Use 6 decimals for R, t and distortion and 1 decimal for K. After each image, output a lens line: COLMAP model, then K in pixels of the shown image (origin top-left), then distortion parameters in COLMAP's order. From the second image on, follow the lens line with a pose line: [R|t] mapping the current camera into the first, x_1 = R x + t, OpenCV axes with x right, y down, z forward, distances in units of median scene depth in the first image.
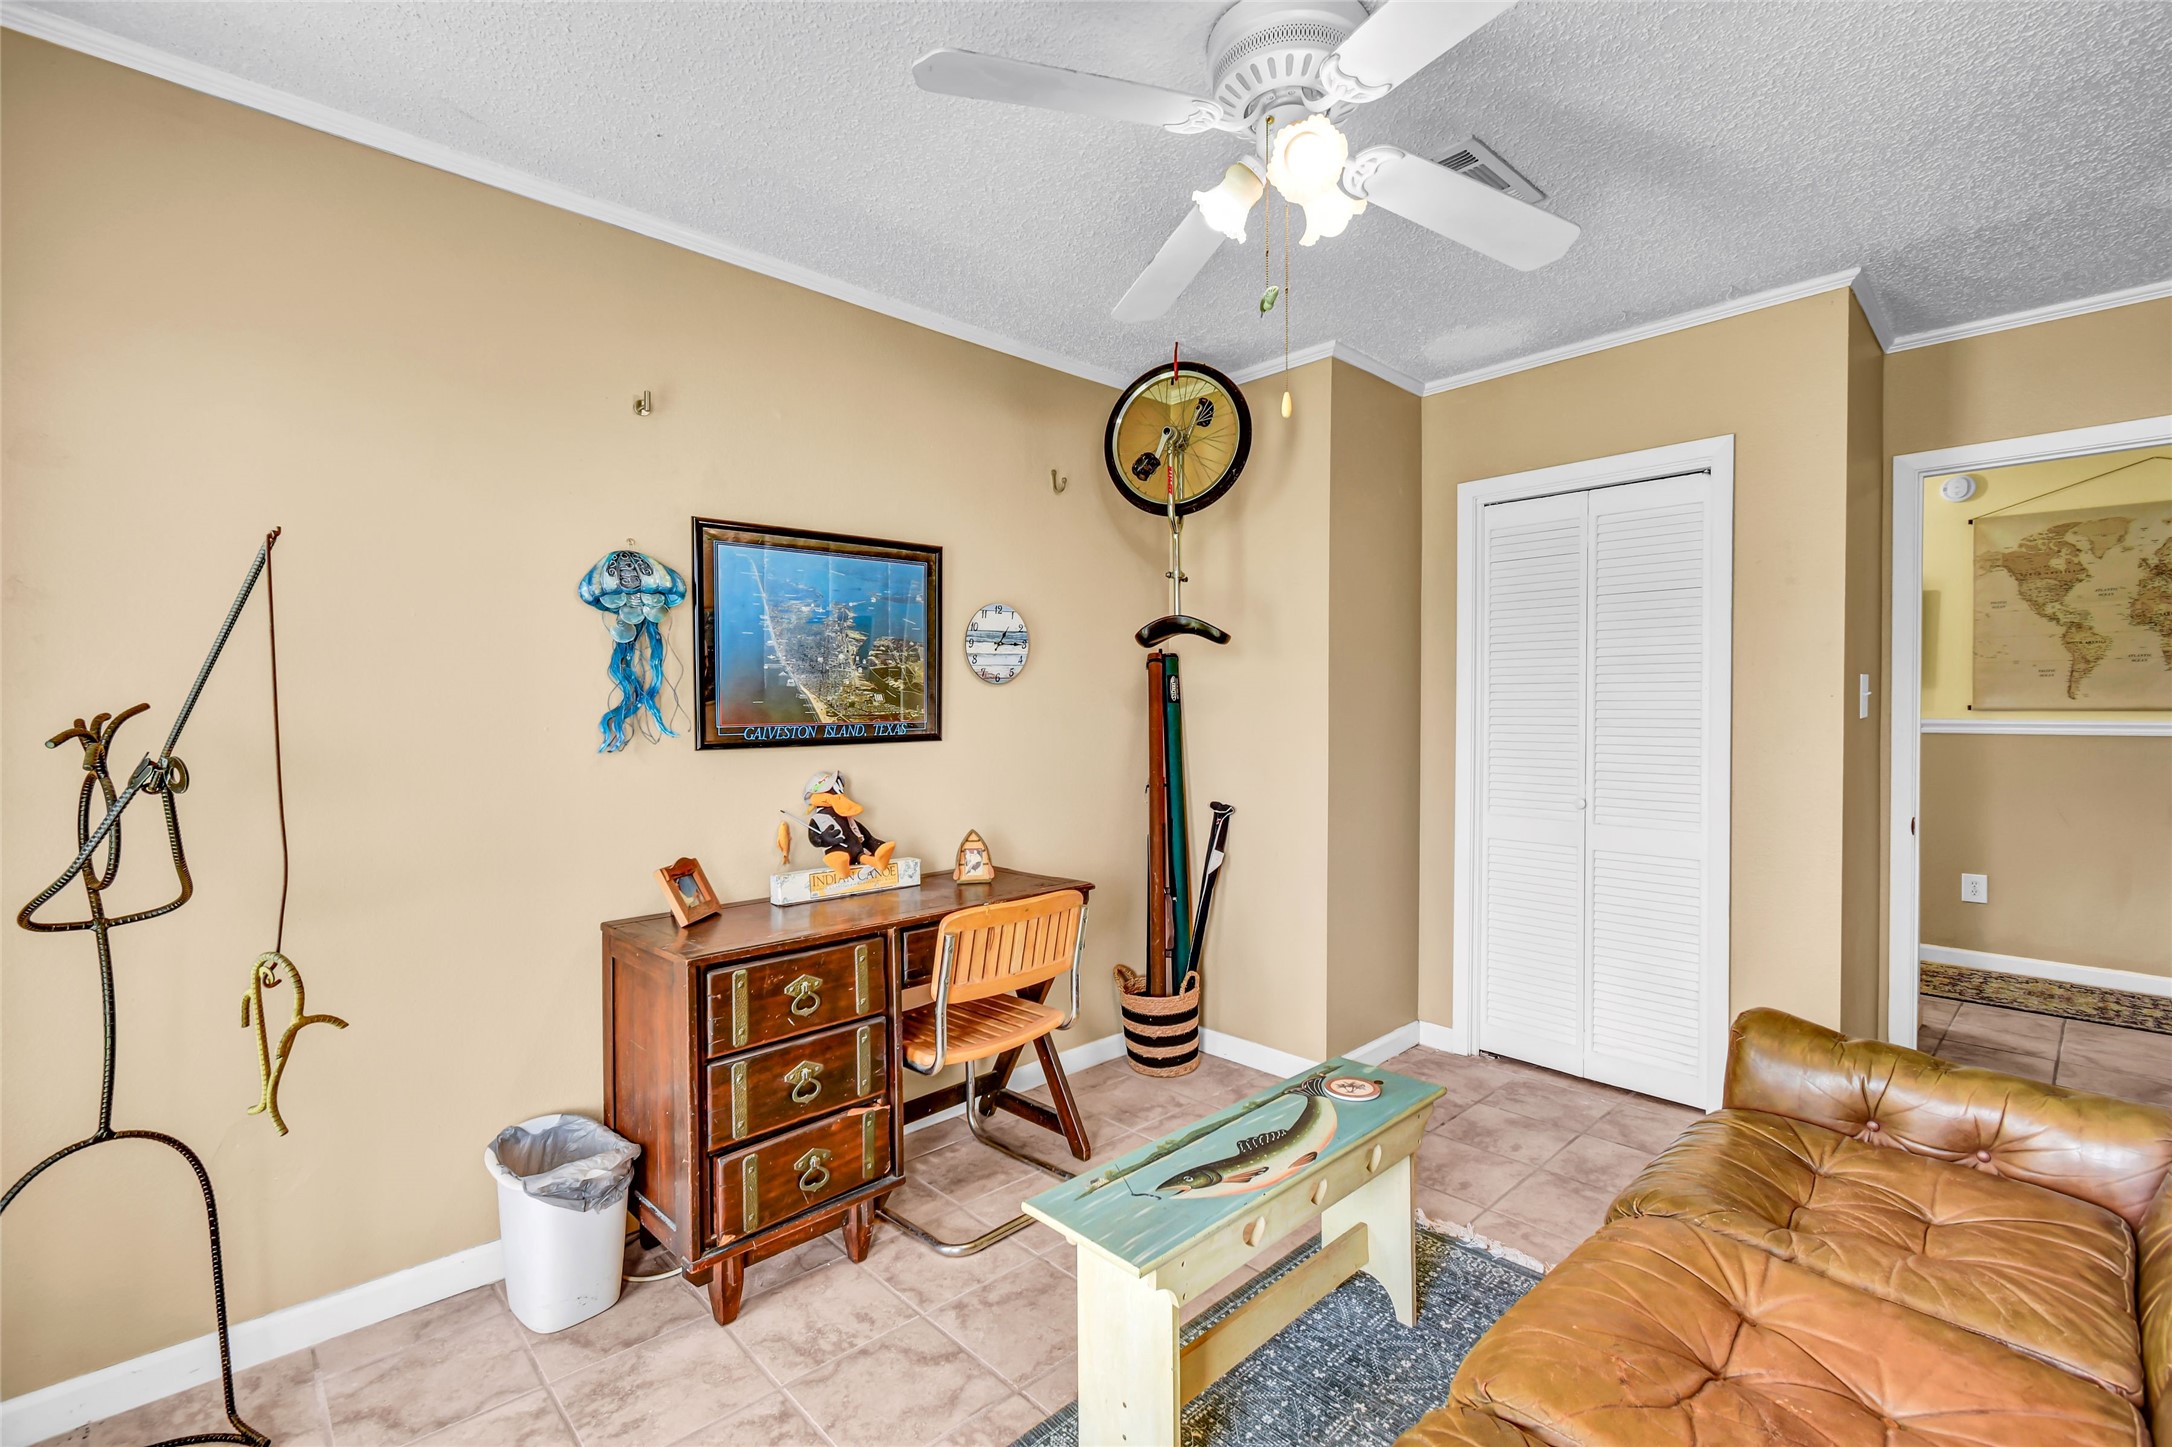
lens RADIAL K [[956.9, 0, 1083.4], [0, 956.9, 732.3], [0, 0, 1]] dist [0.004843, -0.002973]
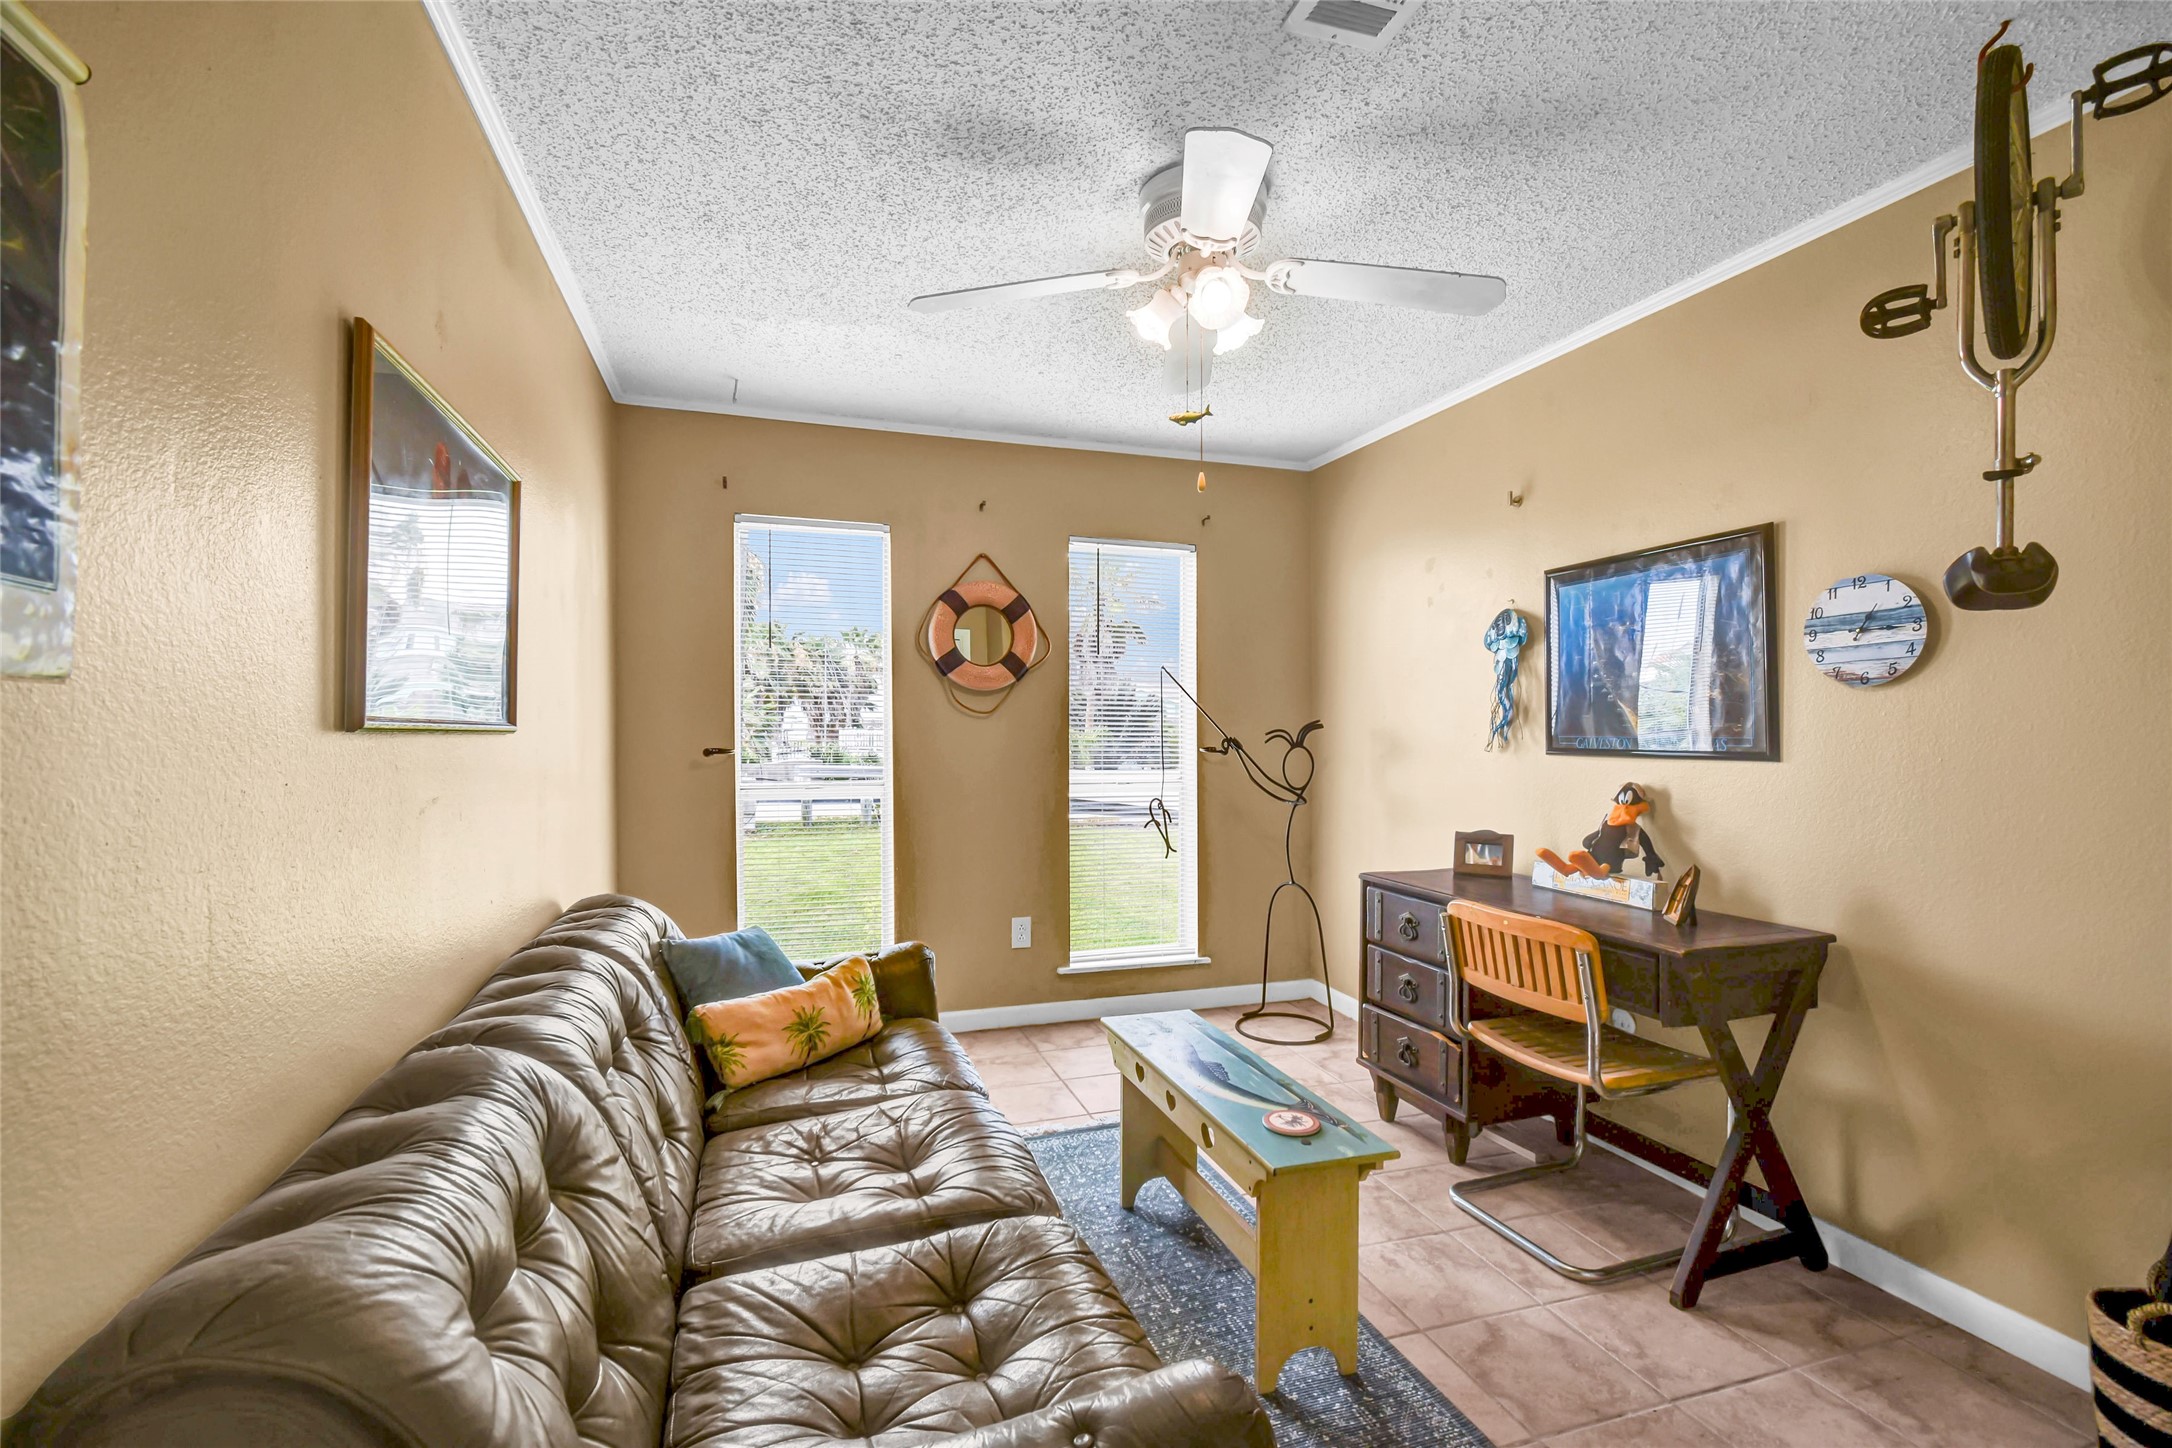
lens RADIAL K [[956.9, 0, 1082.0], [0, 956.9, 718.7], [0, 0, 1]] dist [0.004843, -0.002973]
pose [[-0.418330, 0.004380, -0.908284, 0.817334], [-0.014242, 0.999834, 0.011381, -0.027685], [0.908183, 0.017697, -0.418198, 0.792737]]
